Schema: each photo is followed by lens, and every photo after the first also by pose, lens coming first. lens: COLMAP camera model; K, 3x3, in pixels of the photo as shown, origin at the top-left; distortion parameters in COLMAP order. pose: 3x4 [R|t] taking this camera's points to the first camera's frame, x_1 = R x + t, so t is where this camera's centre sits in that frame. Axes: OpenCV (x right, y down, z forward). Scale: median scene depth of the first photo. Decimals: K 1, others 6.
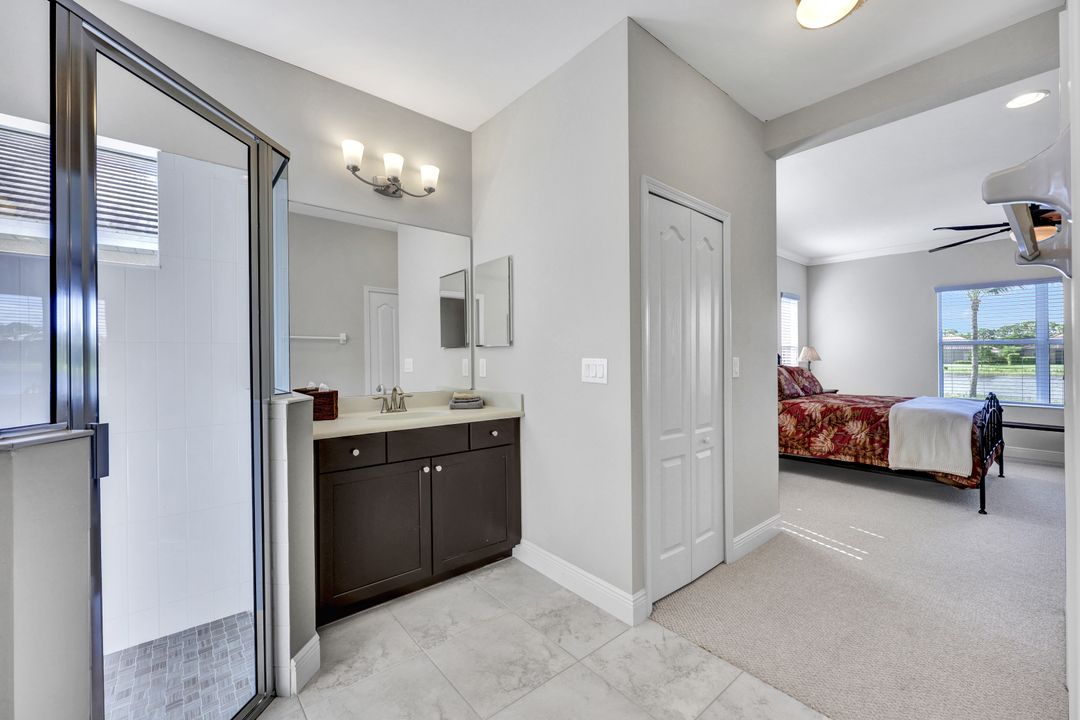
lens RADIAL K [[433.2, 0, 539.2], [0, 433.2, 355.3], [0, 0, 1]] dist [0.004384, 0.000041]
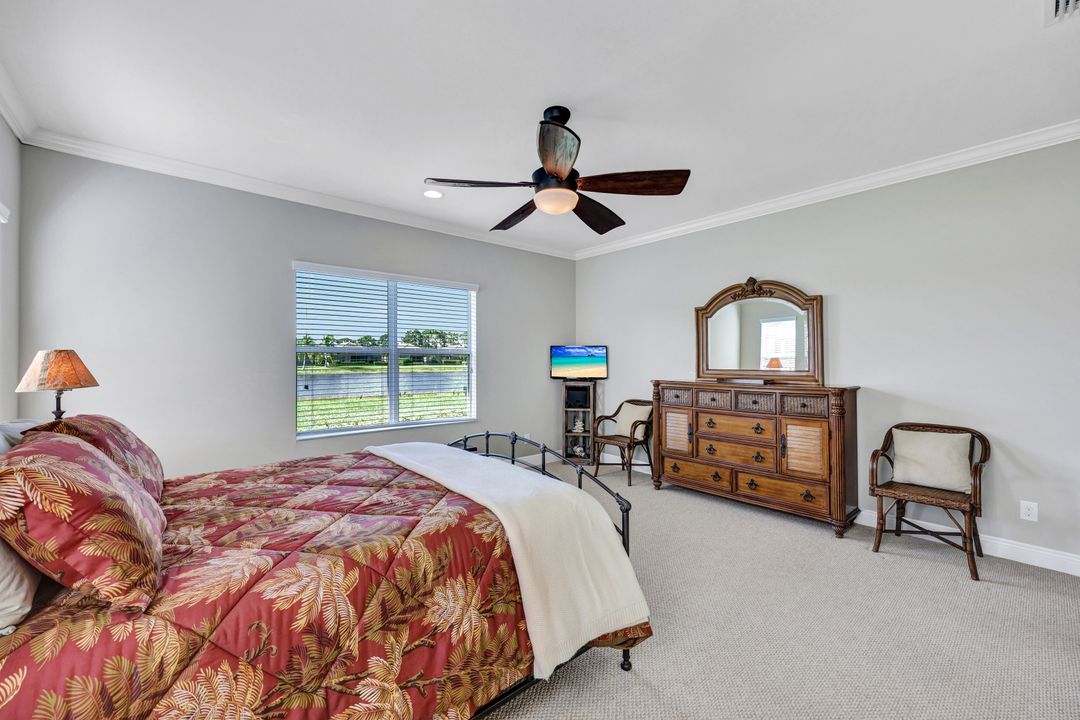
lens RADIAL K [[433.2, 0, 530.2], [0, 433.2, 359.2], [0, 0, 1]] dist [0.004384, 0.000041]
pose [[0.003975, 0.008408, 0.999957, 0.381713], [0.004468, 0.999955, -0.008425, -0.014425], [-0.999982, 0.004502, 0.003937, 0.901626]]
